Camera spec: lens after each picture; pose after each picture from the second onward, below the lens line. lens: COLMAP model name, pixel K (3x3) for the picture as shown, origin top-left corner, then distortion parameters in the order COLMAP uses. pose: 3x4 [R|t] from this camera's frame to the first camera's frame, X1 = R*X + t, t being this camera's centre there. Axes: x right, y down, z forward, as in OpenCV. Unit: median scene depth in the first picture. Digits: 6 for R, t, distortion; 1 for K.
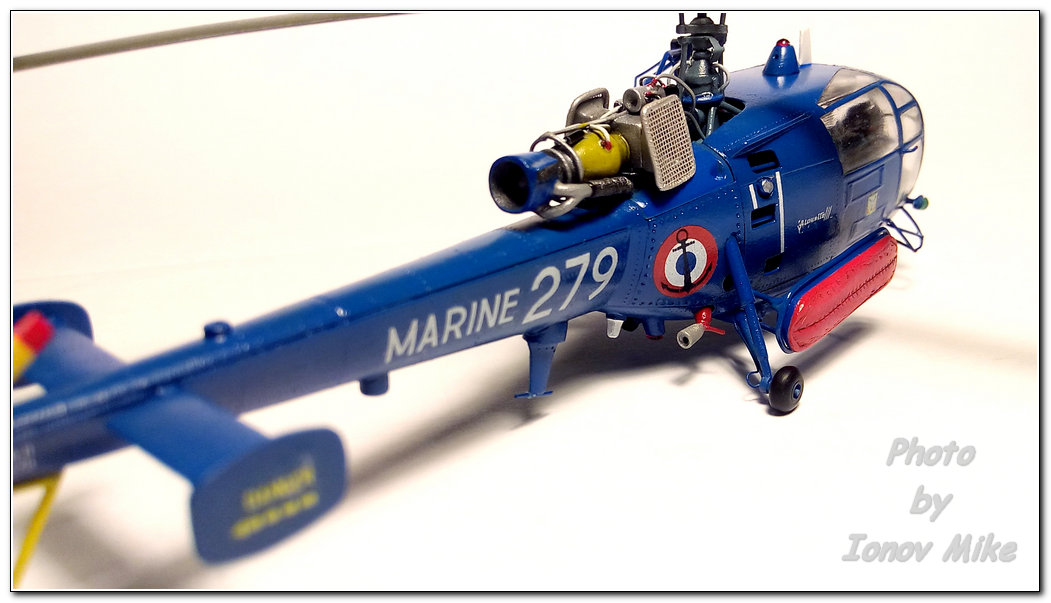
lens RADIAL K [[1045.2, 0, 514.1], [0, 1045.2, 298.9], [0, 0, 1]] dist [0.027727, 0.004672]
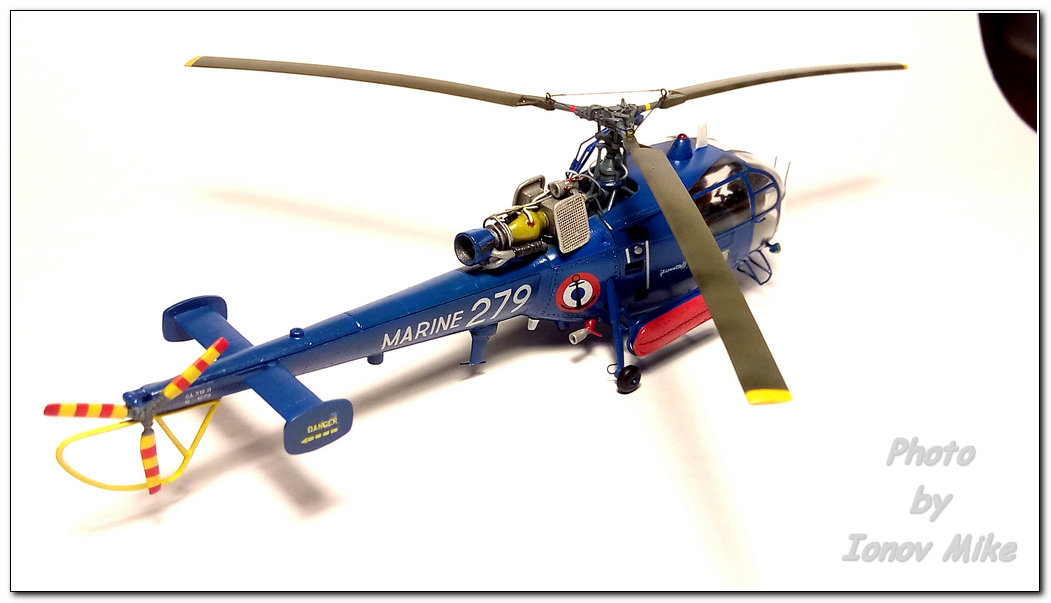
lens RADIAL K [[1754.6, 0, 525.5], [0, 1754.6, 301.5], [0, 0, 1]] dist [-0.011894, -0.000933]
pose [[0.989015, 0.126307, -0.076784, 0.304105], [-0.108262, 0.972650, 0.205501, -0.587163], [0.100640, -0.194930, 0.975640, -1.688800]]
